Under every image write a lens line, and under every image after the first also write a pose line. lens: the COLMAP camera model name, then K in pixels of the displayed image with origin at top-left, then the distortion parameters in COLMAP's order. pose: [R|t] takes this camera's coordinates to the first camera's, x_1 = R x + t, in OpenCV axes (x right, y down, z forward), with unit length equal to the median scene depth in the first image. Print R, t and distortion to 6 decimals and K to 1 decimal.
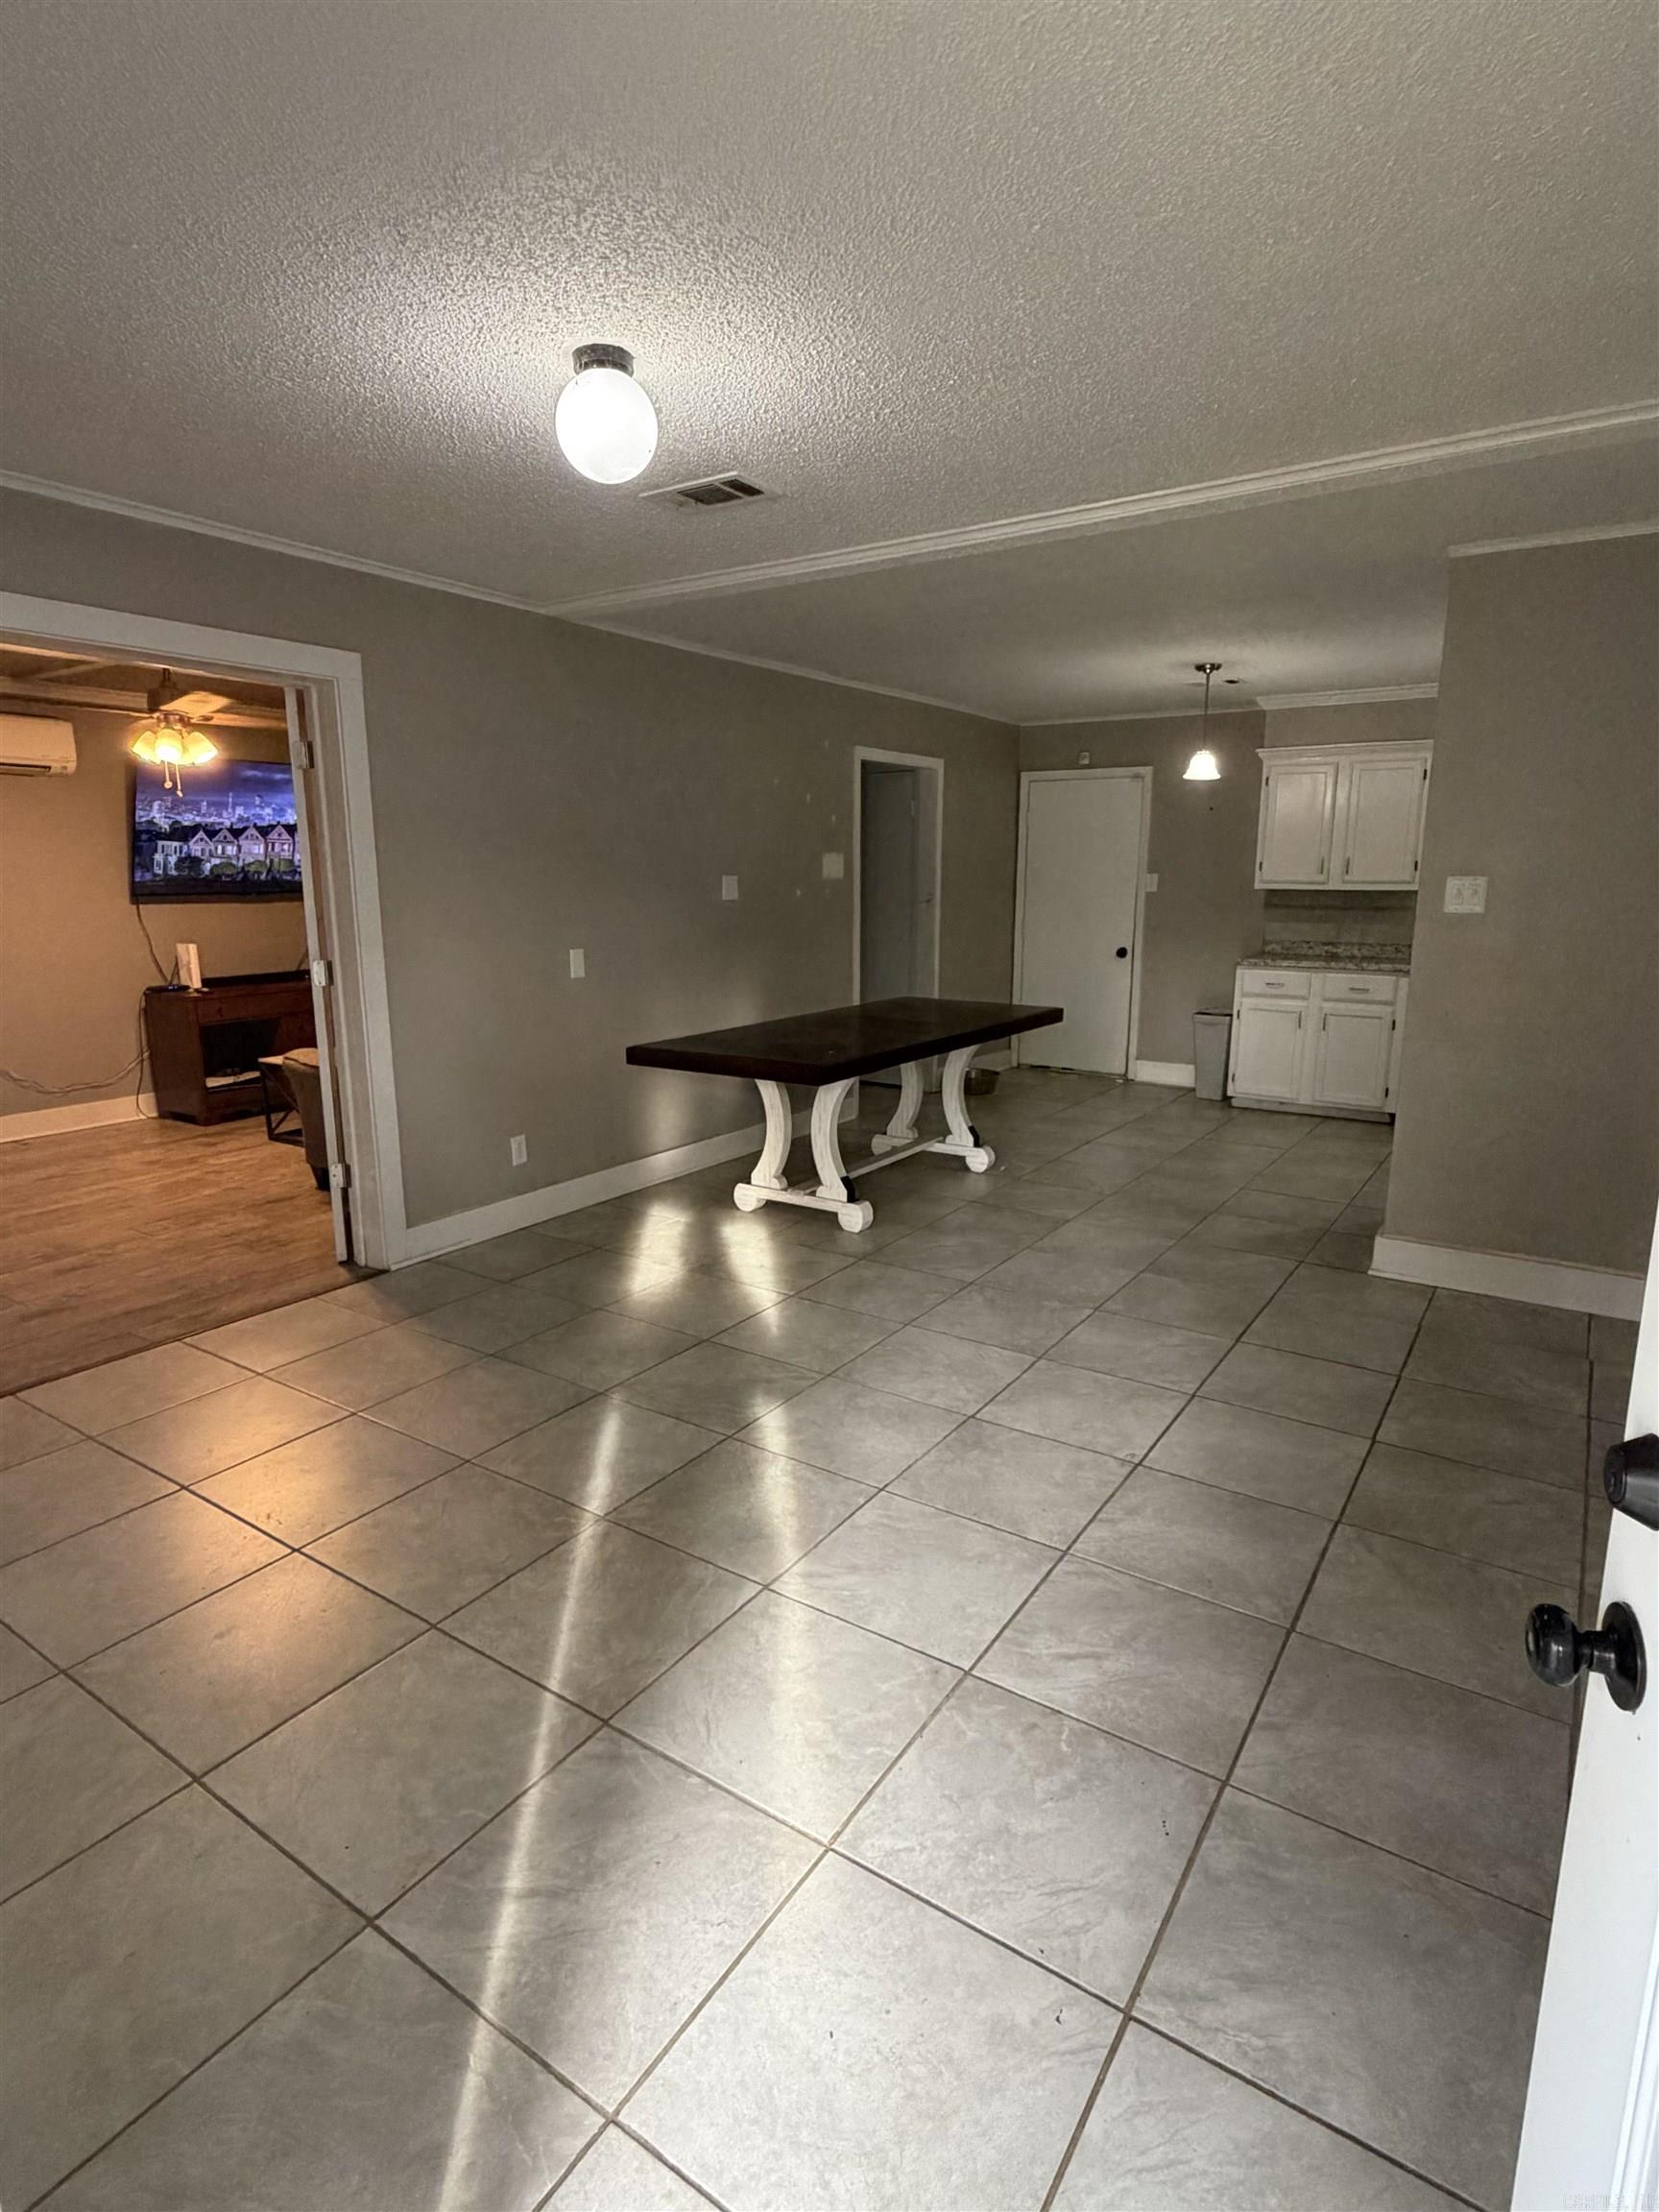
lens RADIAL K [[1159.8, 0, 829.5], [0, 1159.8, 1106.0], [0, 0, 1]] dist [0.003600, 0.000170]
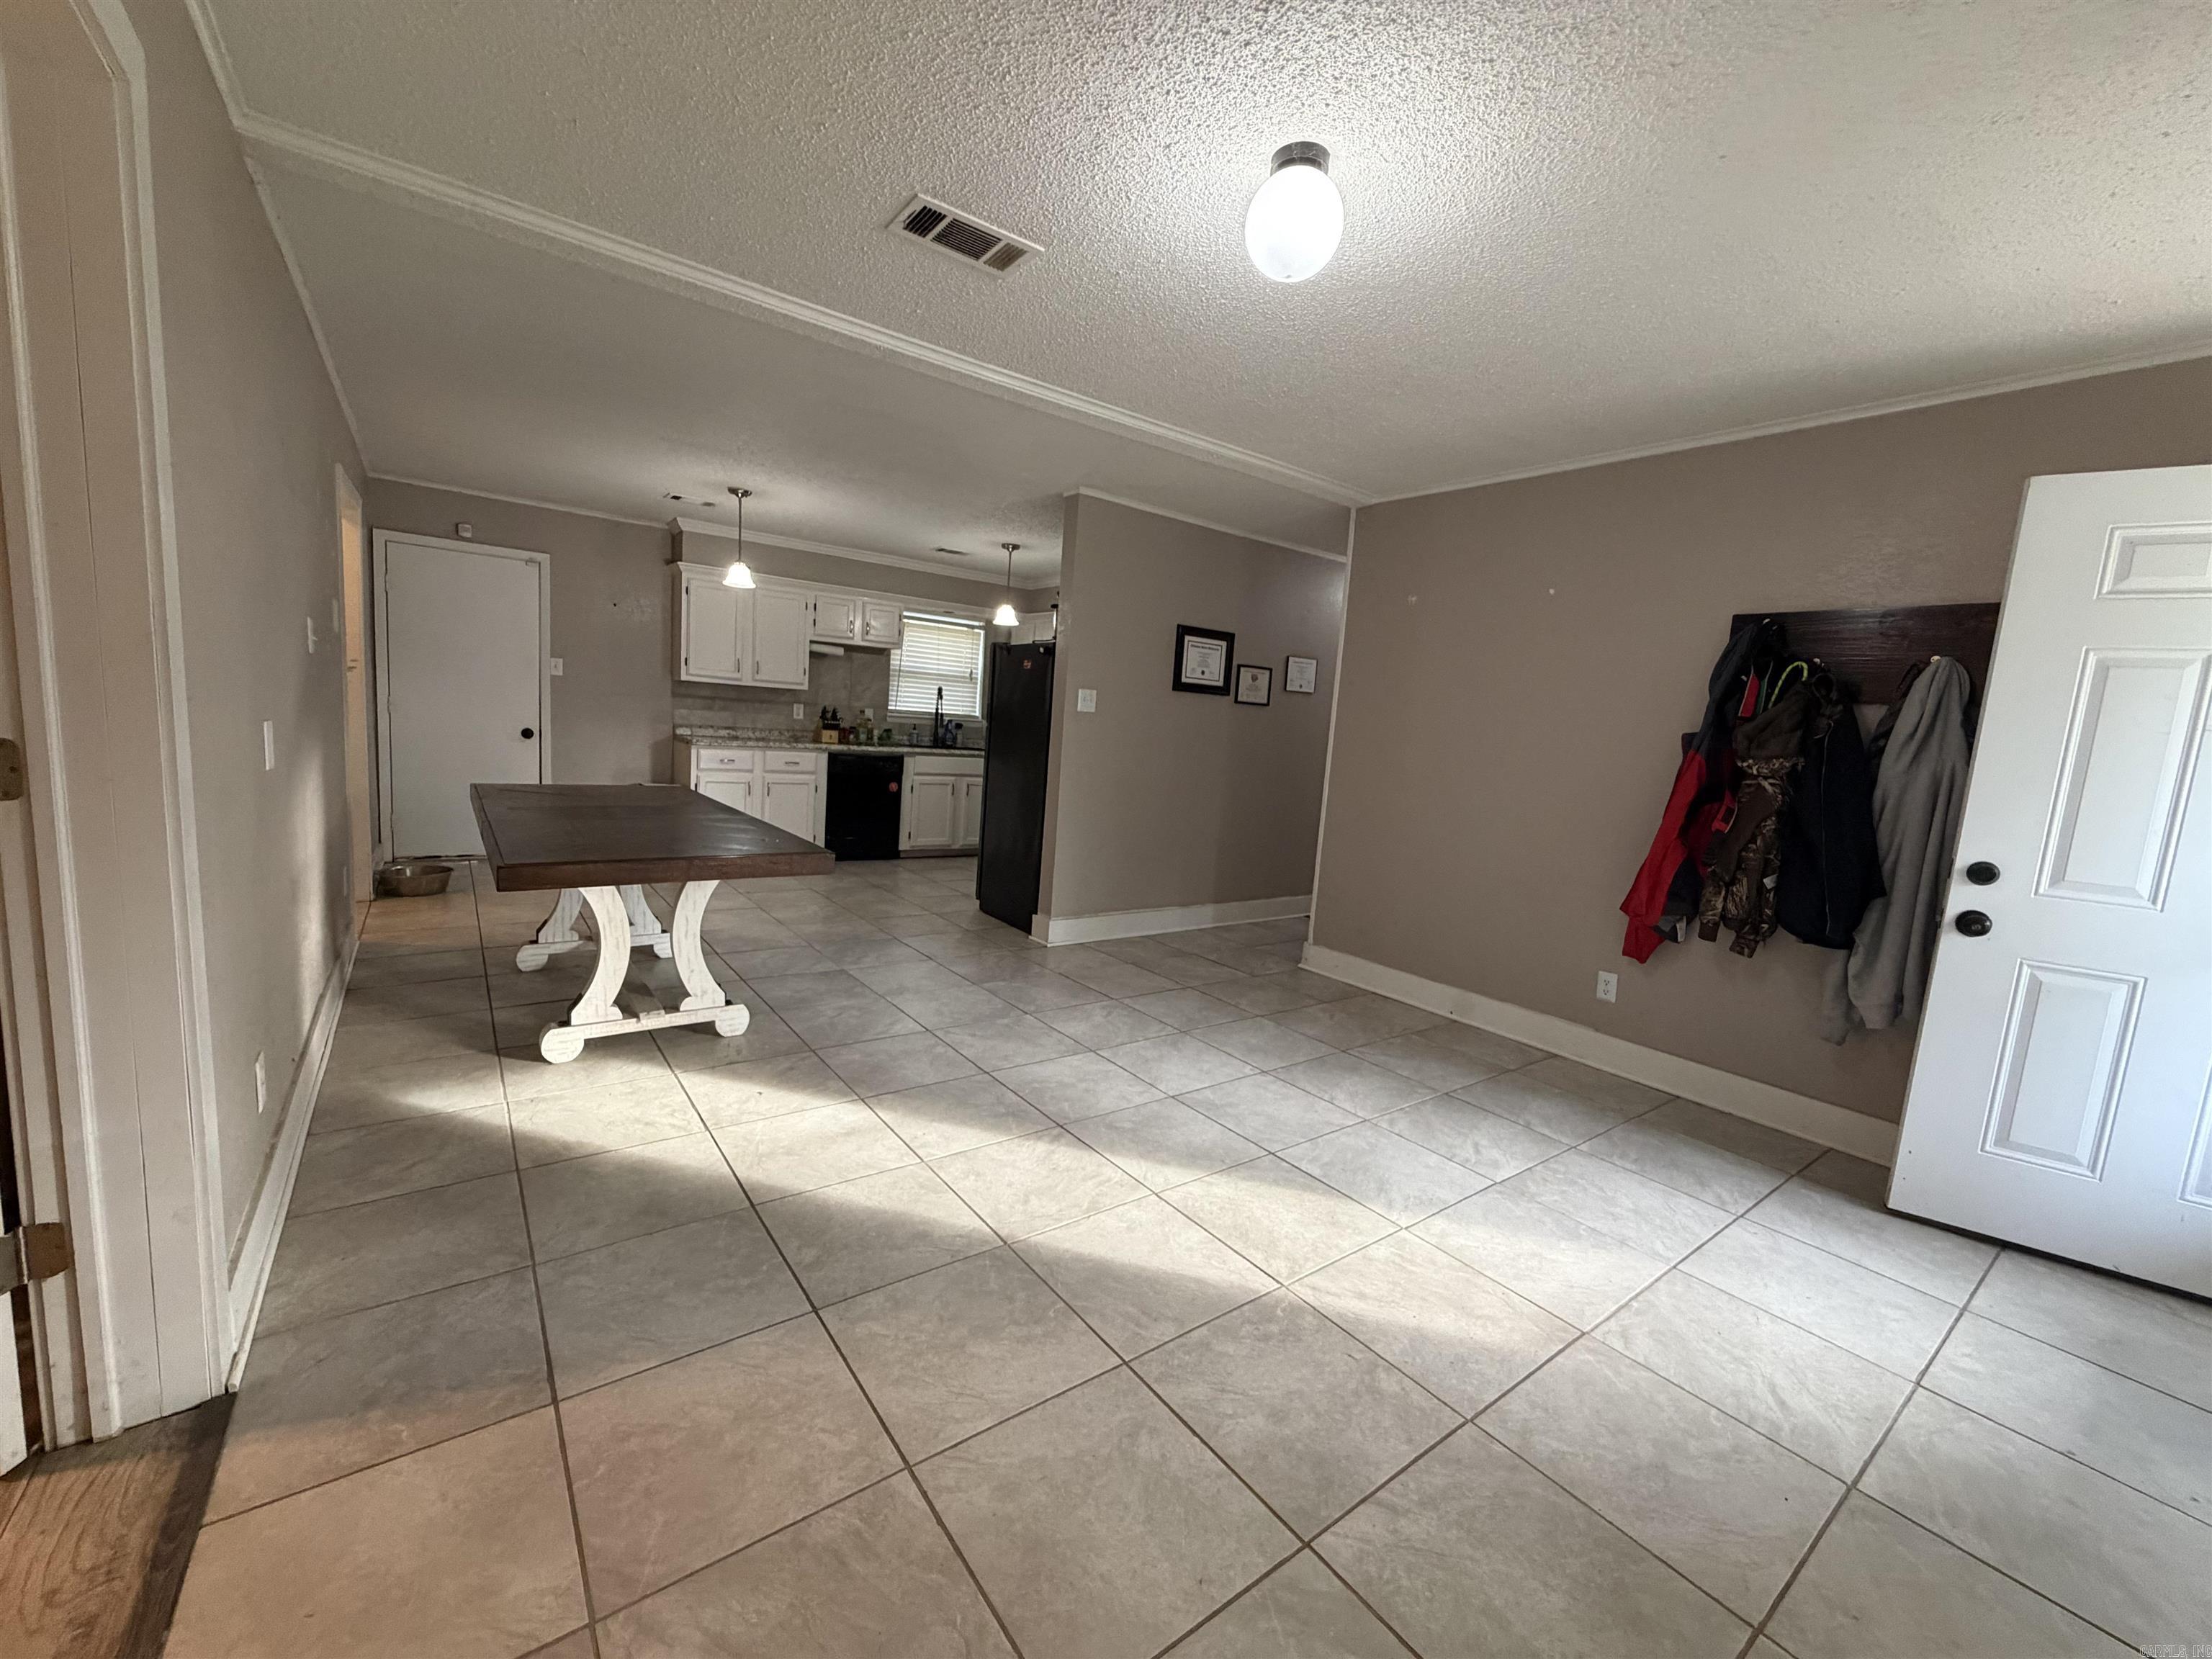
lens RADIAL K [[881.9, 0, 1106.0], [0, 881.9, 829.5], [0, 0, 1]] dist [-0.000896, -0.000061]
pose [[0.334320, -0.094844, 0.937675, -0.581208], [0.119028, 0.991206, 0.057820, -0.065059], [-0.934913, 0.092280, 0.342669, 0.525822]]
